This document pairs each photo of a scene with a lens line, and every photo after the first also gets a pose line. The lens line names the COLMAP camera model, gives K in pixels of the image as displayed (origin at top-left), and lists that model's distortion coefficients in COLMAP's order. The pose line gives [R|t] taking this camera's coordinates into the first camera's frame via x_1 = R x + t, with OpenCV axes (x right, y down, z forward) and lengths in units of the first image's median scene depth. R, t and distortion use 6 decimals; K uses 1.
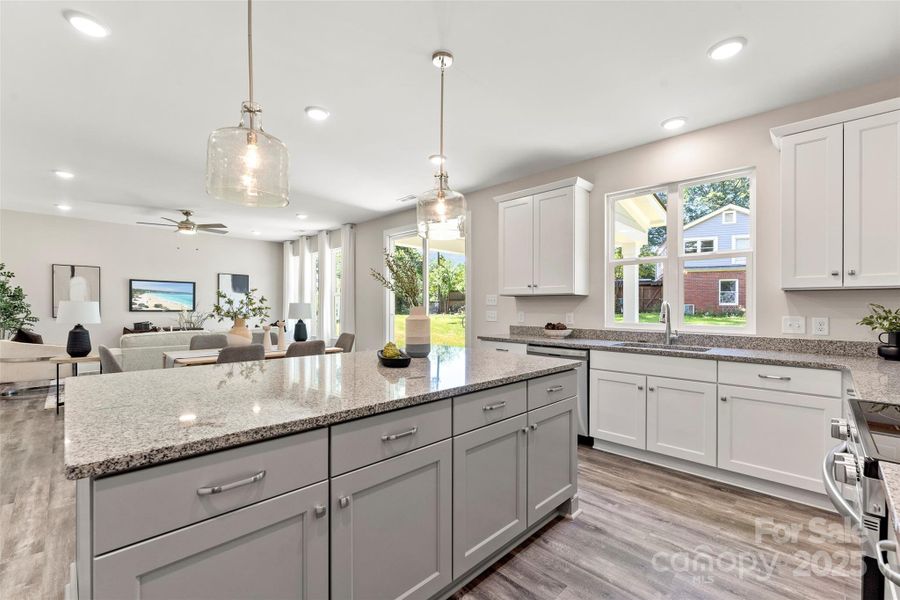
lens RADIAL K [[385.9, 0, 450.4], [0, 385.9, 306.5], [0, 0, 1]] dist [-0.000594, -0.000042]
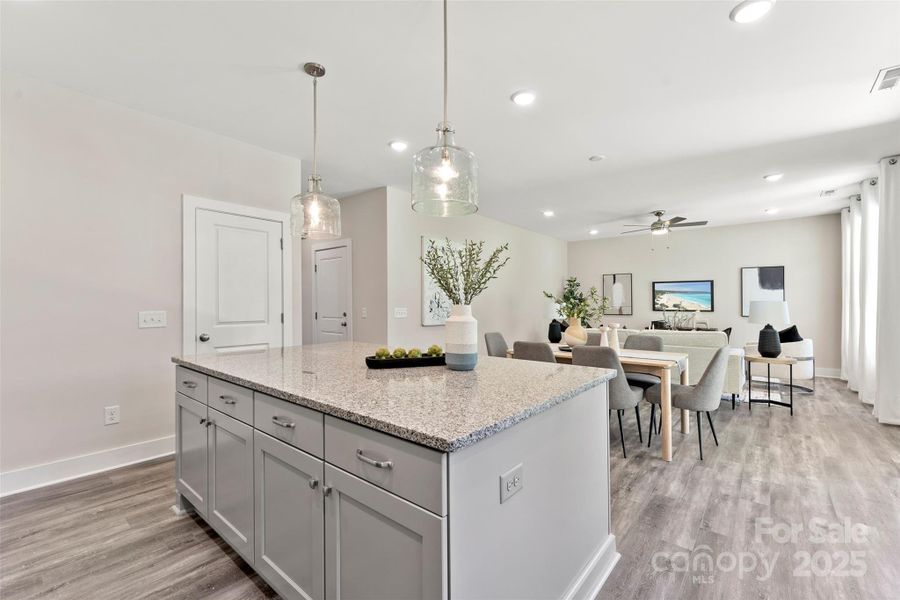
lens RADIAL K [[385.9, 0, 443.2], [0, 385.9, 307.5], [0, 0, 1]] dist [-0.000594, -0.000042]
pose [[0.077526, 0.002367, -0.996988, 0.440309], [-0.001298, 0.999997, 0.002274, 0.002494], [0.996989, 0.001117, 0.077529, 0.576250]]
